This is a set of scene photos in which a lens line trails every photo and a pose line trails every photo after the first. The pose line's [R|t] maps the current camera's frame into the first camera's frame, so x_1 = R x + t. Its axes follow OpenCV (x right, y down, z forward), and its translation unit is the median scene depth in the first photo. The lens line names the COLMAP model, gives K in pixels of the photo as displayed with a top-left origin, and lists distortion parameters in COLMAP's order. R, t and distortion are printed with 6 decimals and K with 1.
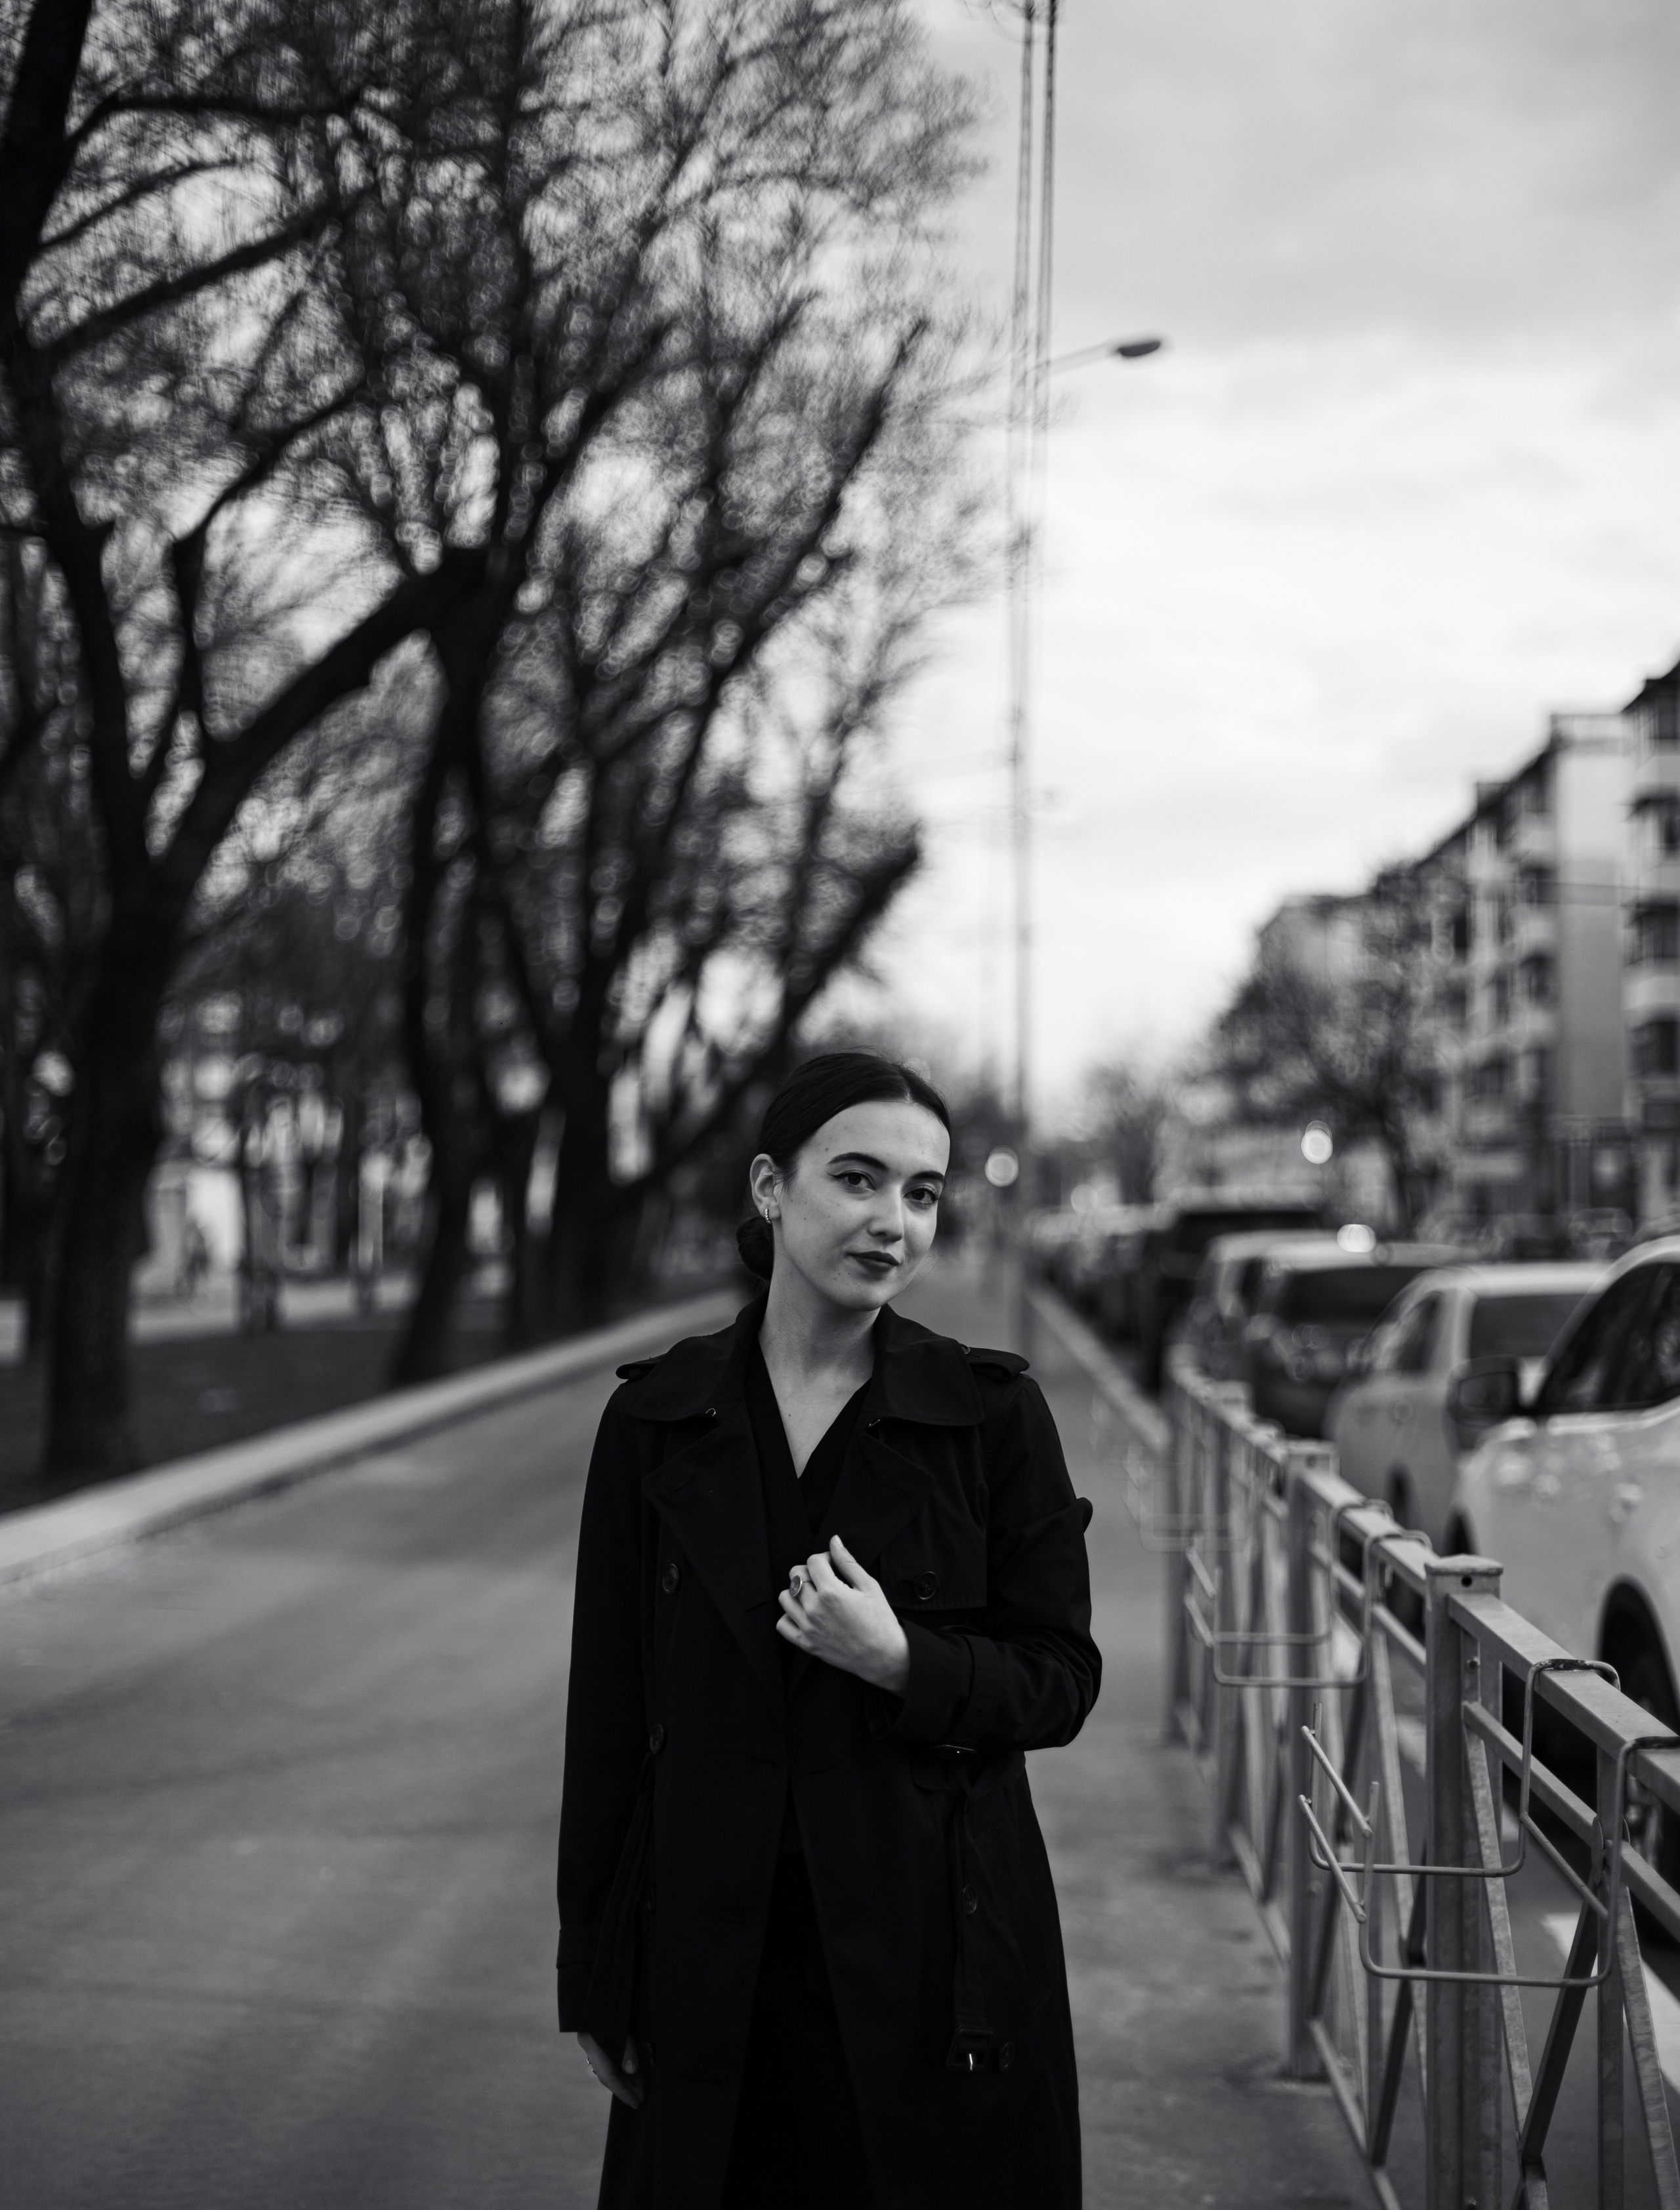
lens RADIAL K [[3860.6, 0, 845.3], [0, 3860.6, 1175.4], [0, 0, 1]] dist [-0.121420, 0.129084]
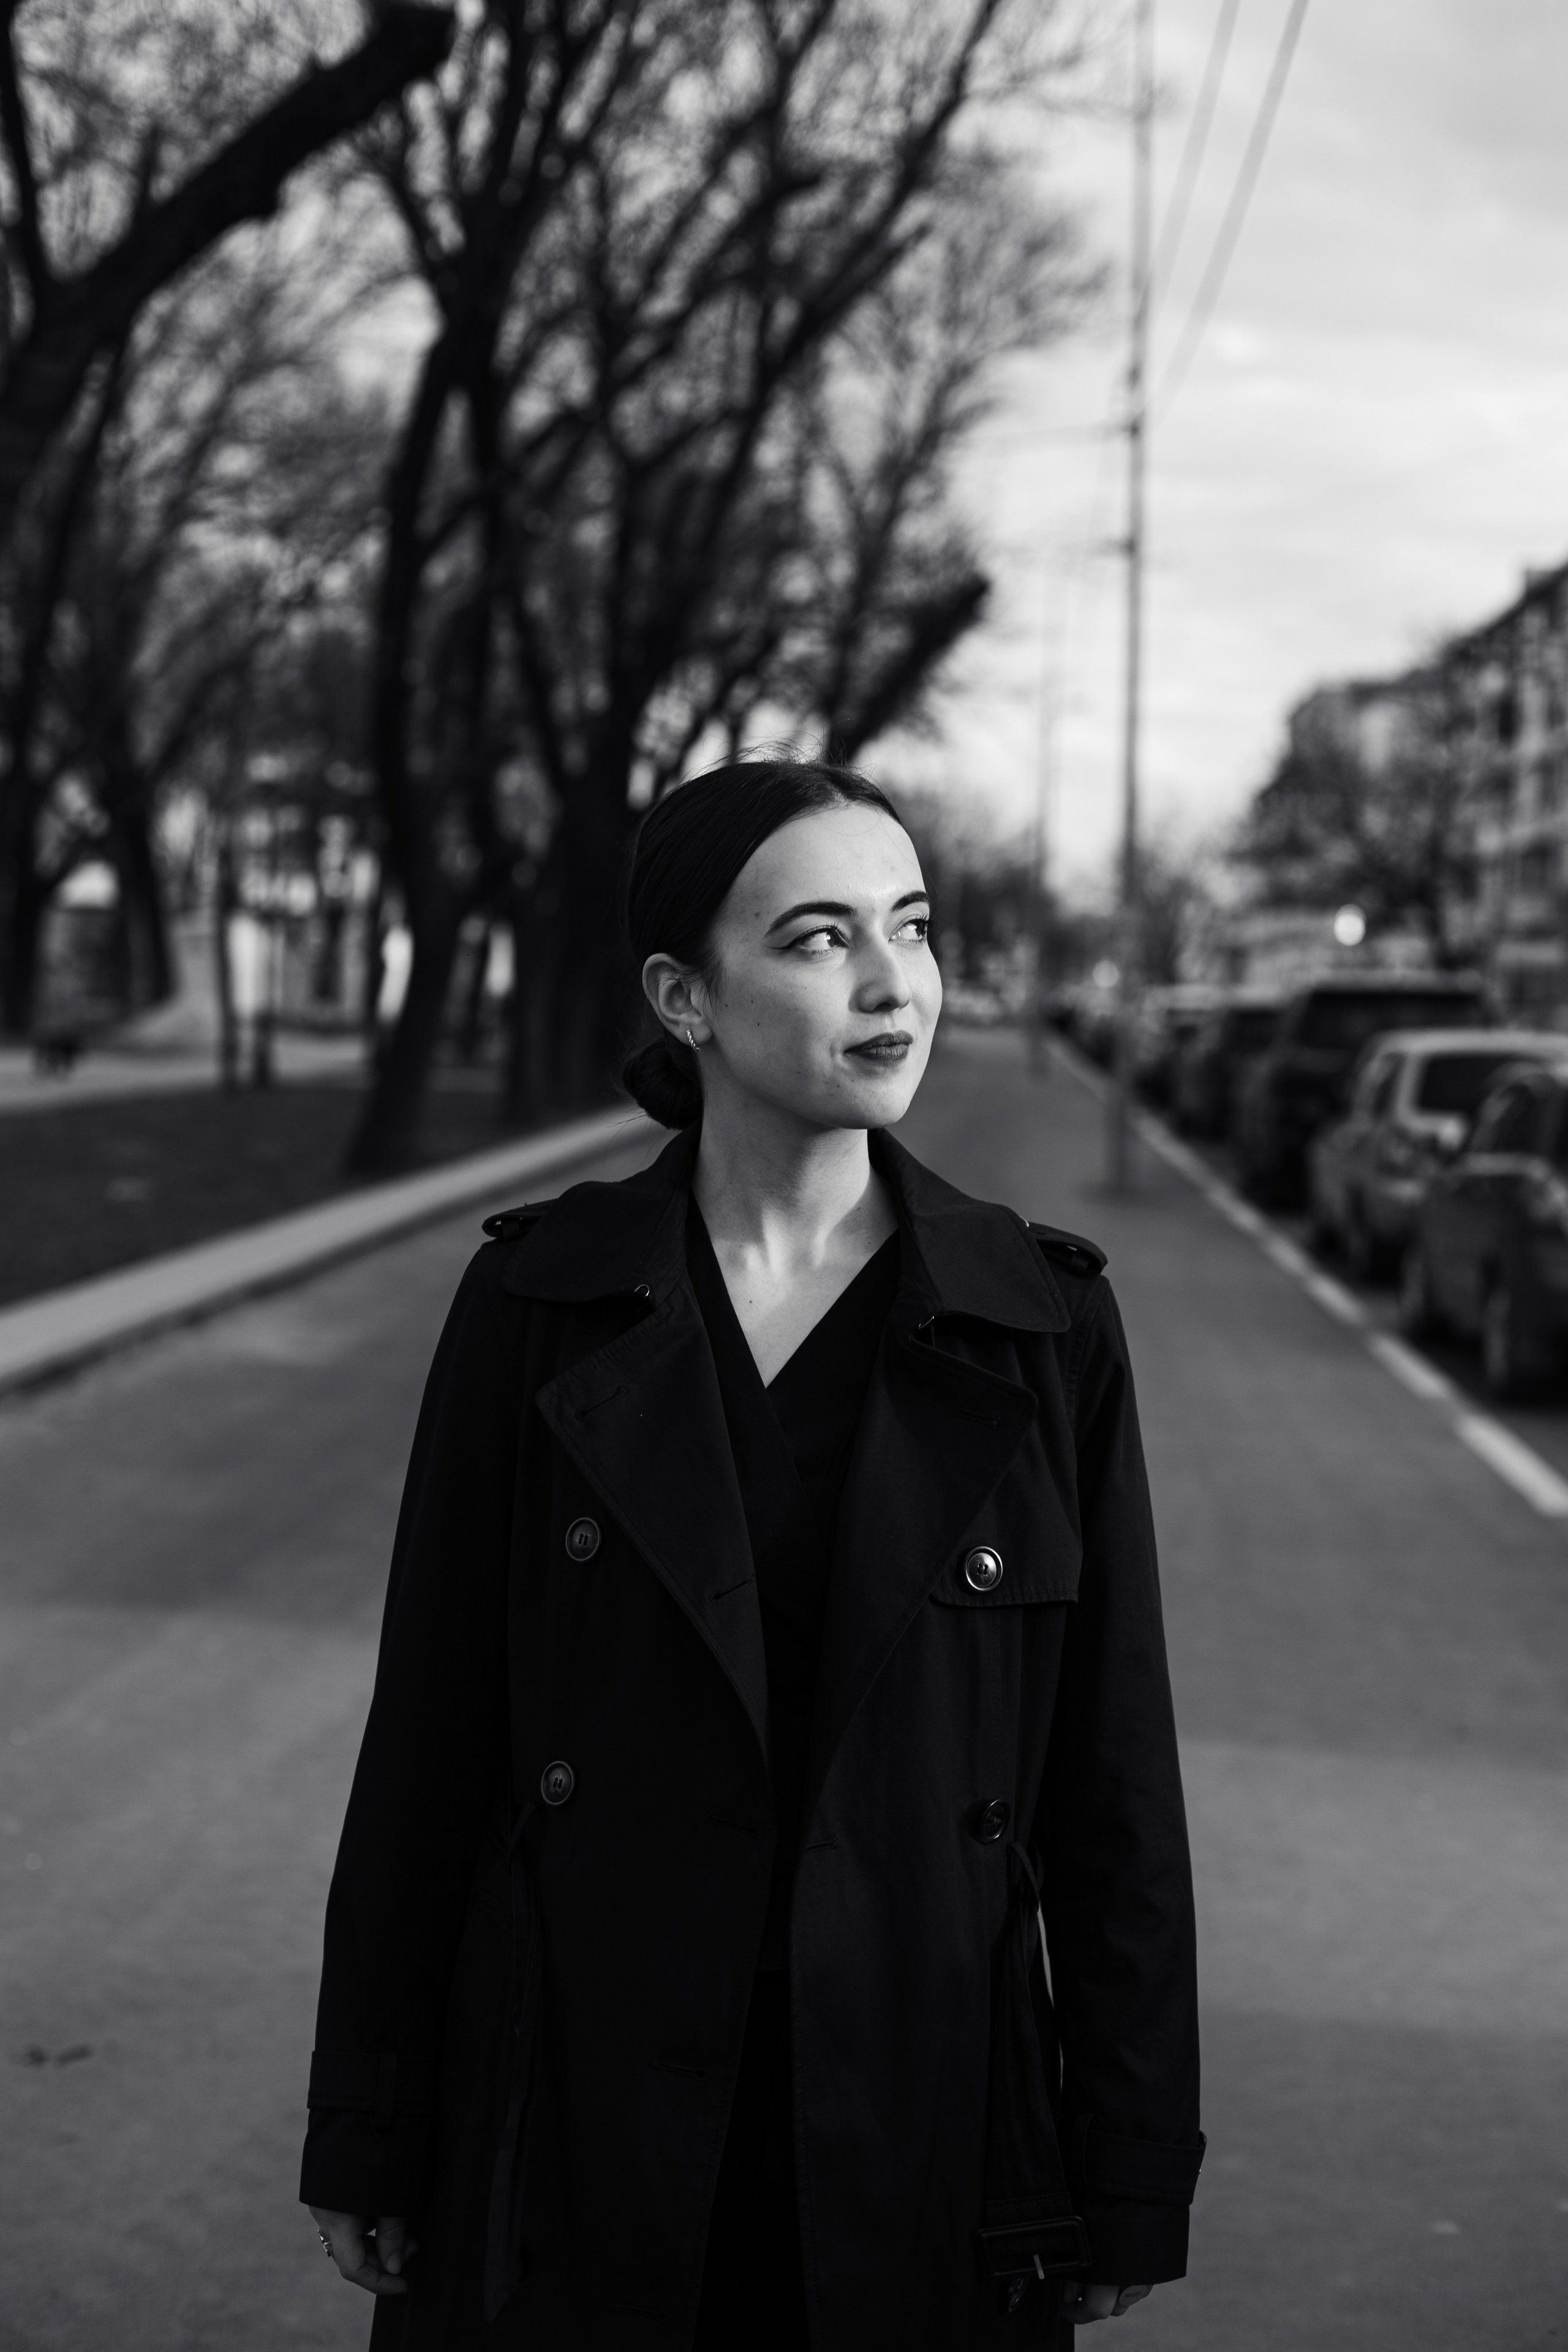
lens RADIAL K [[3128.0, 0, 784.0], [0, 3128.0, 1176.0], [0, 0, 1]] dist [-0.131088, -0.019454]
pose [[0.999265, 0.031279, -0.022155, -0.006829], [-0.029581, 0.996876, 0.073235, 0.002156], [0.024376, -0.072525, 0.997069, 0.232775]]
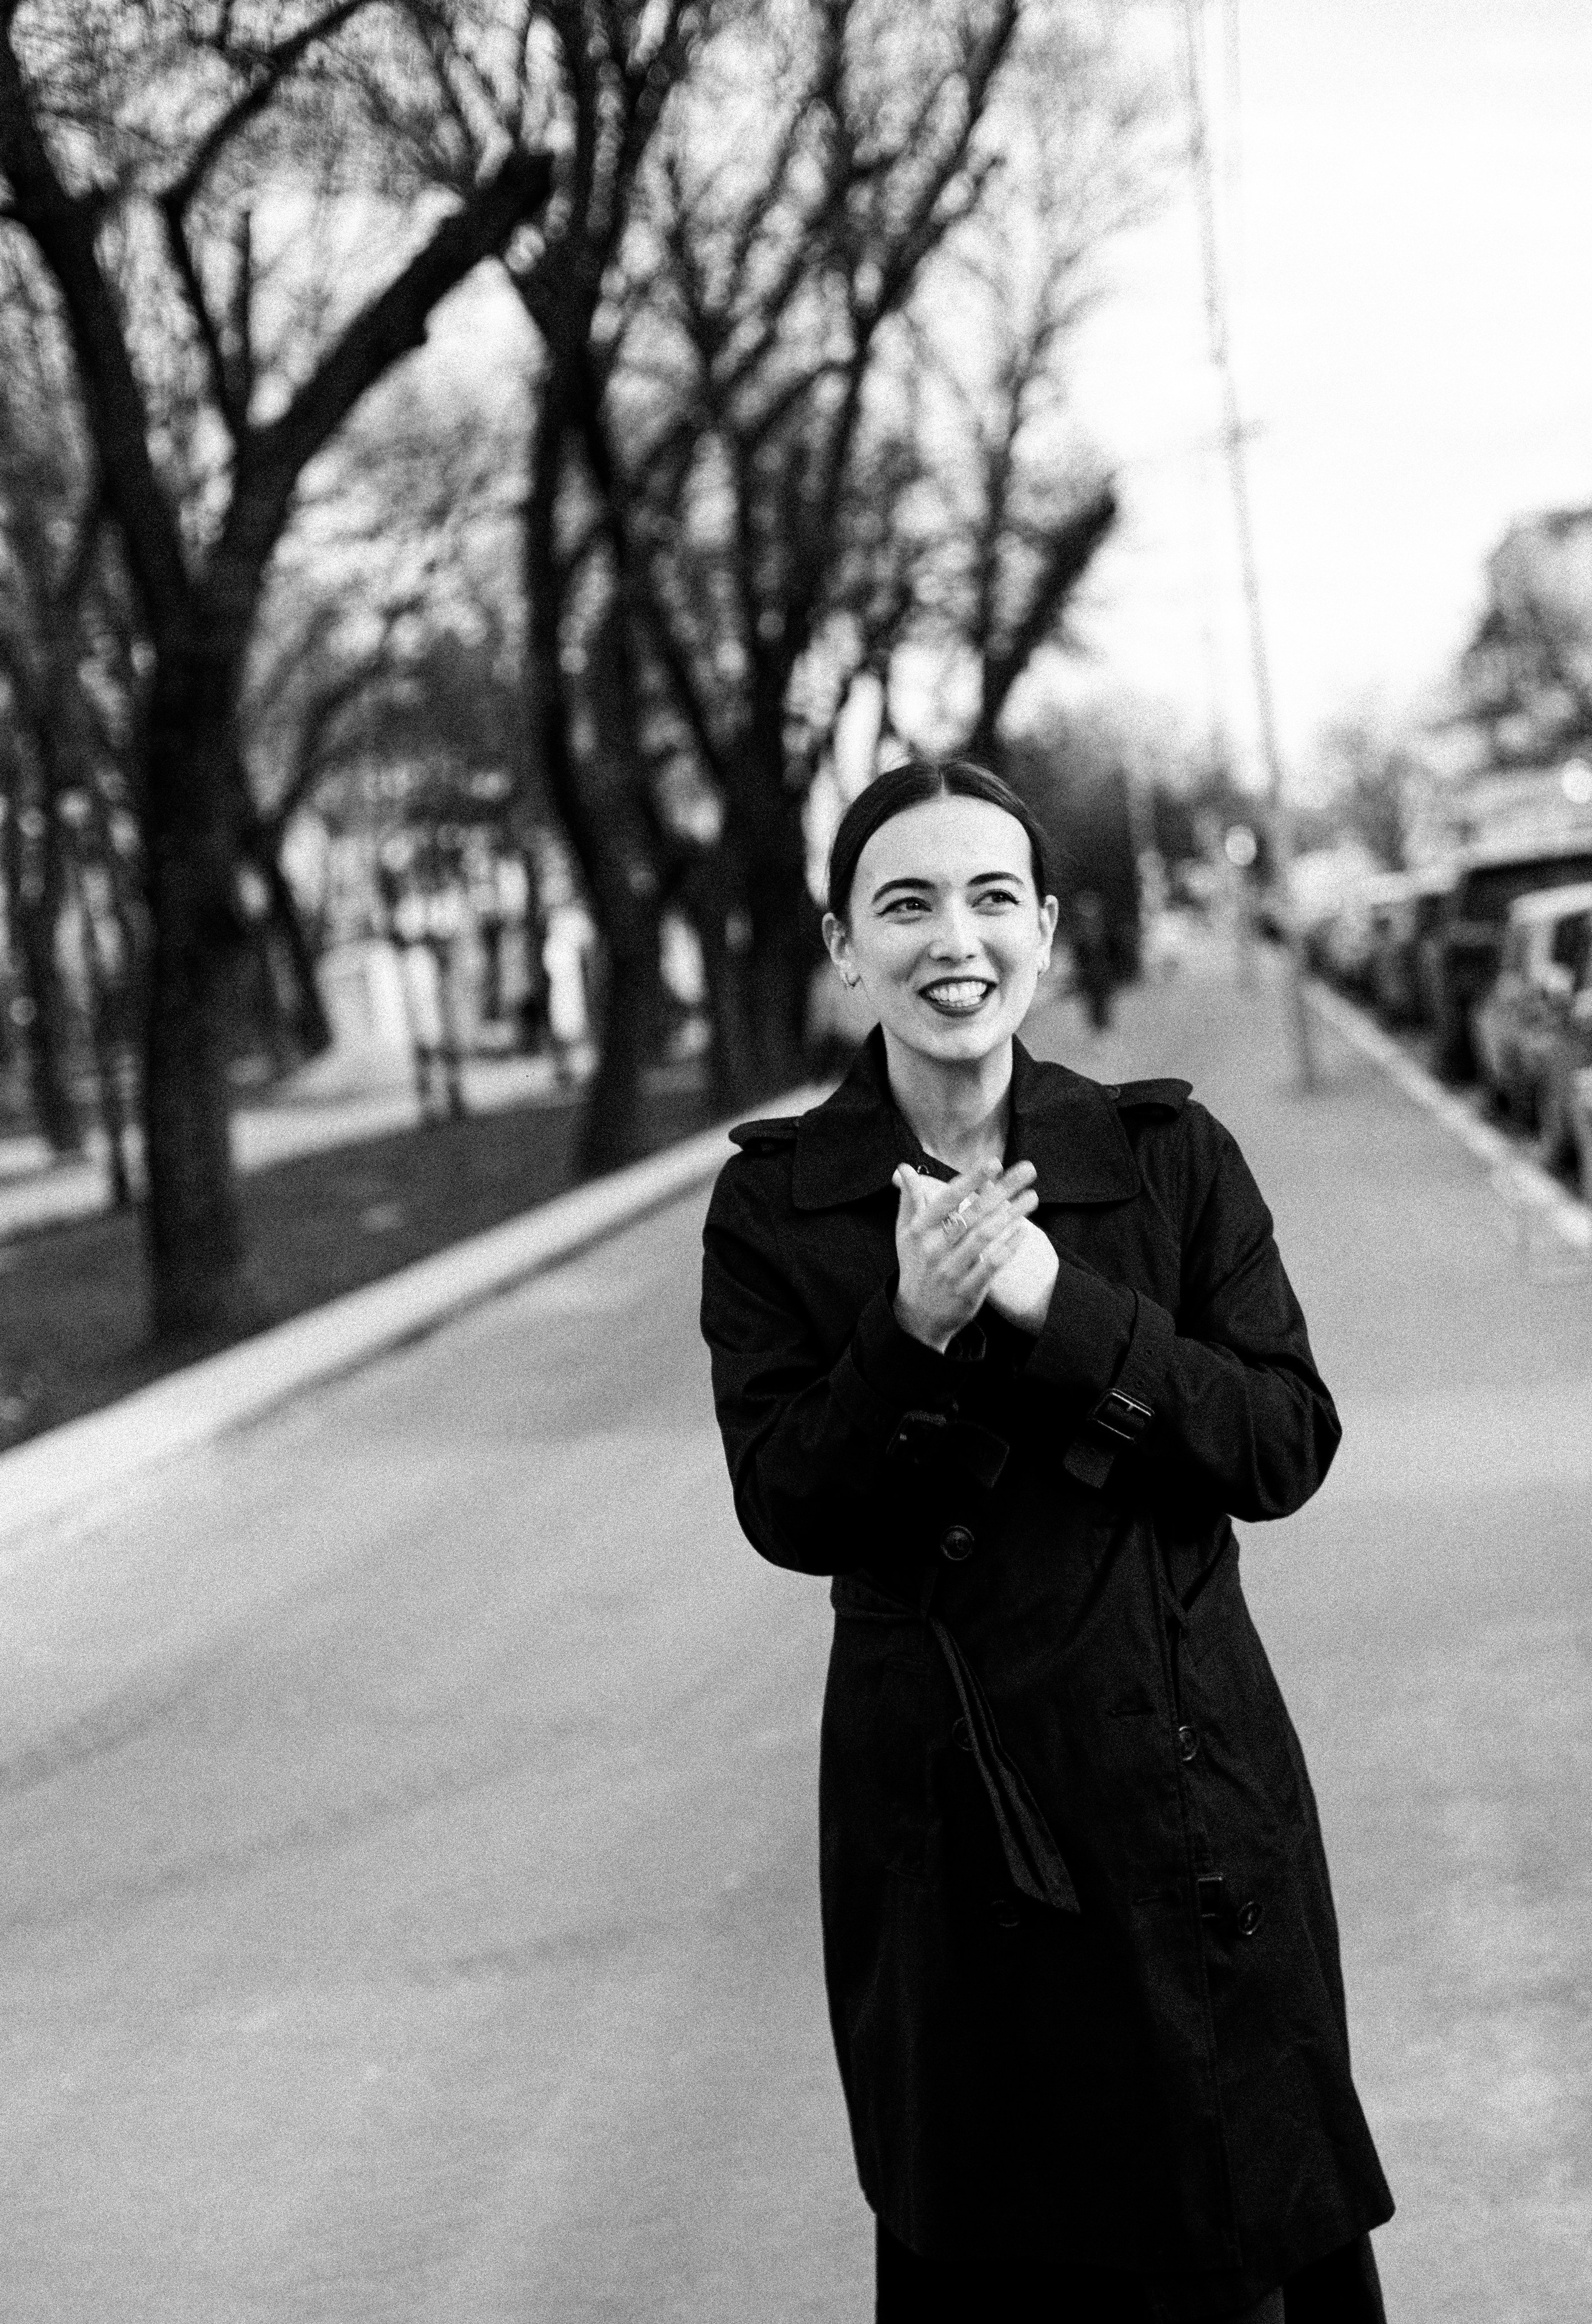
lens RADIAL K [[3829.4, 0, 932.6], [0, 3829.4, 1166.1], [0, 0, 1]] dist [-0.003503, -0.010229]
pose [[0.992576, -0.112814, -0.045445, 0.000104], [0.115842, 0.990750, 0.070672, 0.000382], [0.037052, -0.075412, 0.996464, 0.098843]]
